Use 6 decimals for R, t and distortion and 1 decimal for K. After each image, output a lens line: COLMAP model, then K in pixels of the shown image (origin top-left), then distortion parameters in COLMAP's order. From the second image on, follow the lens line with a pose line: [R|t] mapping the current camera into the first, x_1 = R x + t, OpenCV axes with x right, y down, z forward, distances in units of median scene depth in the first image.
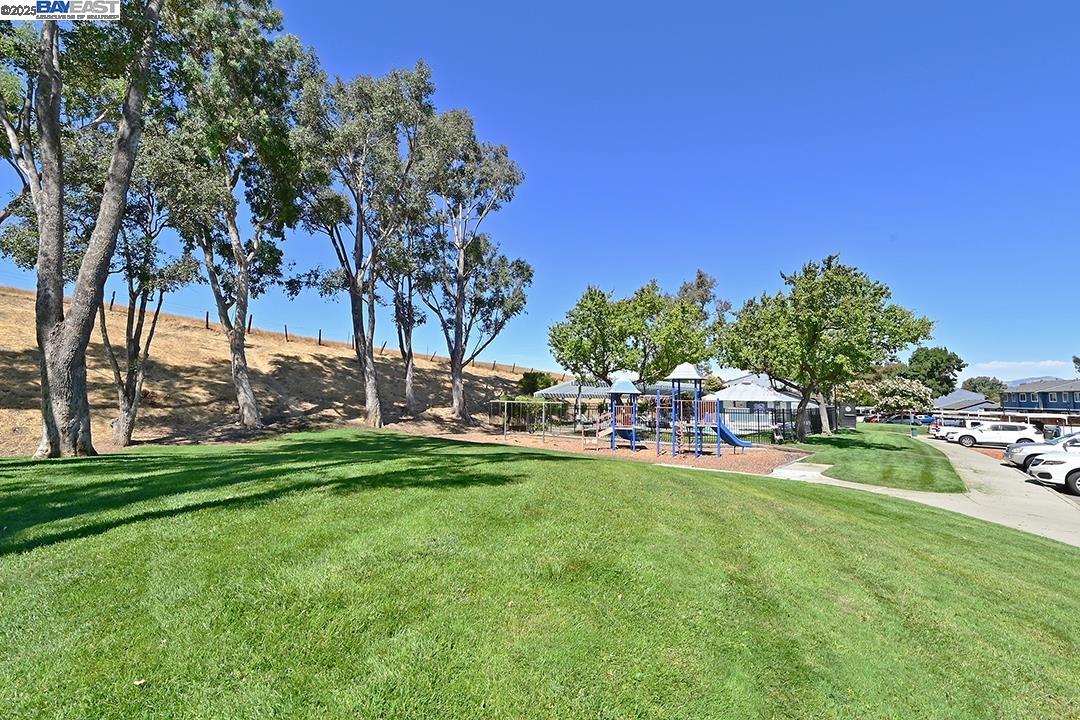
lens RADIAL K [[480.4, 0, 538.0], [0, 480.4, 355.7], [0, 0, 1]] dist [0.000079, -0.000995]
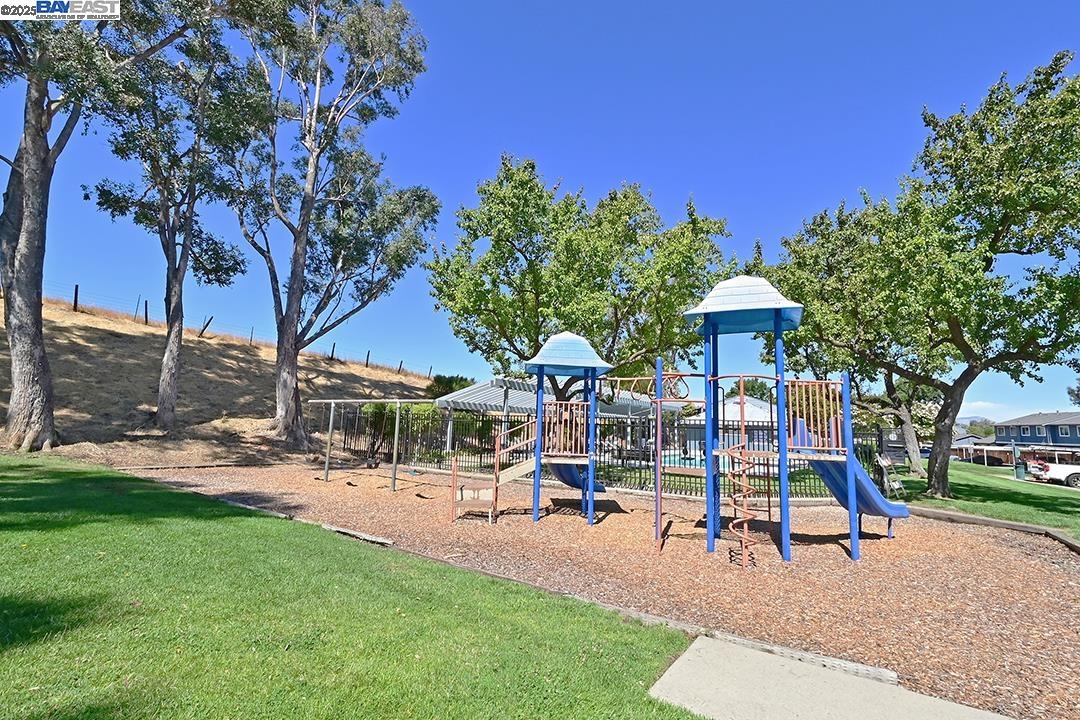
lens RADIAL K [[480.4, 0, 543.6], [0, 480.4, 363.2], [0, 0, 1]] dist [0.000079, -0.000995]
pose [[0.995586, 0.031312, 0.088479, 0.082029], [-0.027161, 0.998491, -0.047737, 0.060447], [-0.089840, 0.045123, 0.994934, 0.403744]]
